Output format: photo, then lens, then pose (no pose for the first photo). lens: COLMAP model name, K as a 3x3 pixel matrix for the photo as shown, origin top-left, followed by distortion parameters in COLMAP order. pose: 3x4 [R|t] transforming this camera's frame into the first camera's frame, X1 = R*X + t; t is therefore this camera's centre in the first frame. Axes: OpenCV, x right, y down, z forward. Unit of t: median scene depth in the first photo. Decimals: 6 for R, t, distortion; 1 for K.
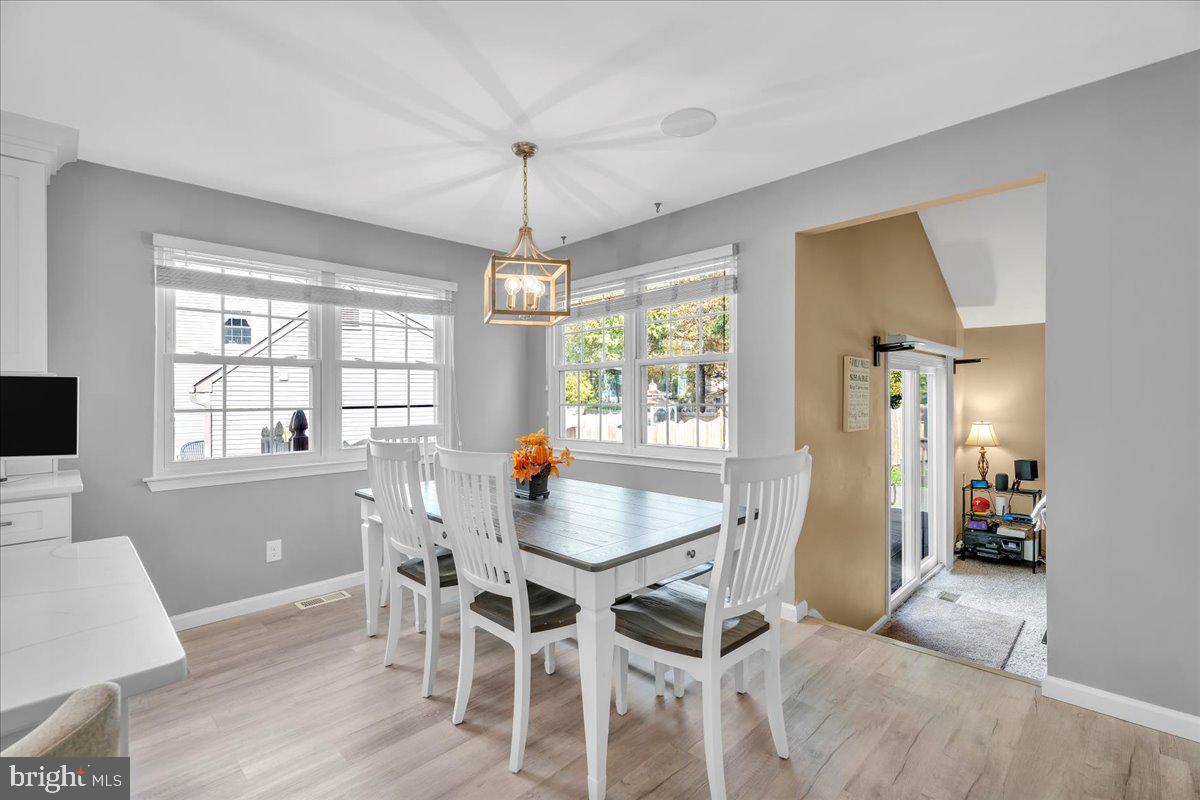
lens RADIAL K [[537.5, 0, 597.9], [0, 537.5, 394.5], [0, 0, 1]] dist [-0.002895, -0.000151]
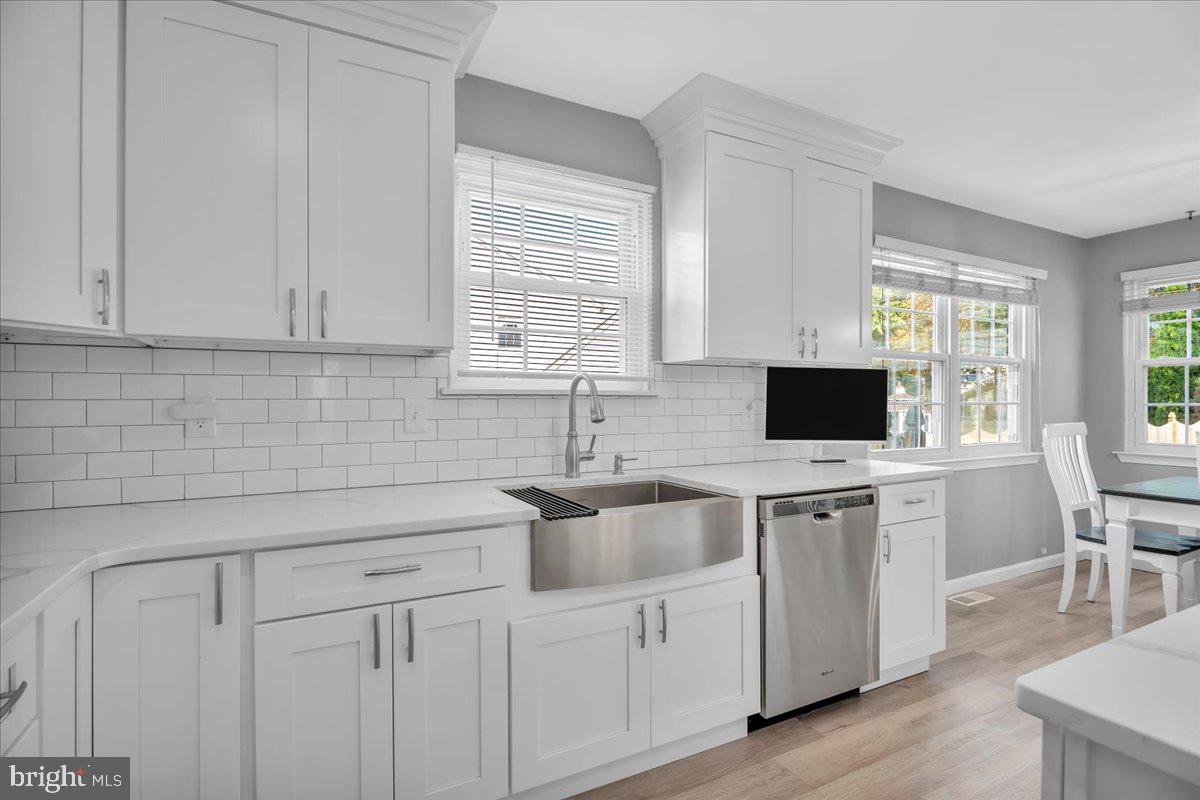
lens RADIAL K [[578.2, 0, 602.0], [0, 578.2, 405.7], [0, 0, 1]] dist [0.000453, 0.000091]
pose [[0.959791, 0.000543, -0.280716, -0.820823], [0.001704, 0.999968, 0.007762, 0.021577], [0.280711, -0.007928, 0.959760, -0.186837]]
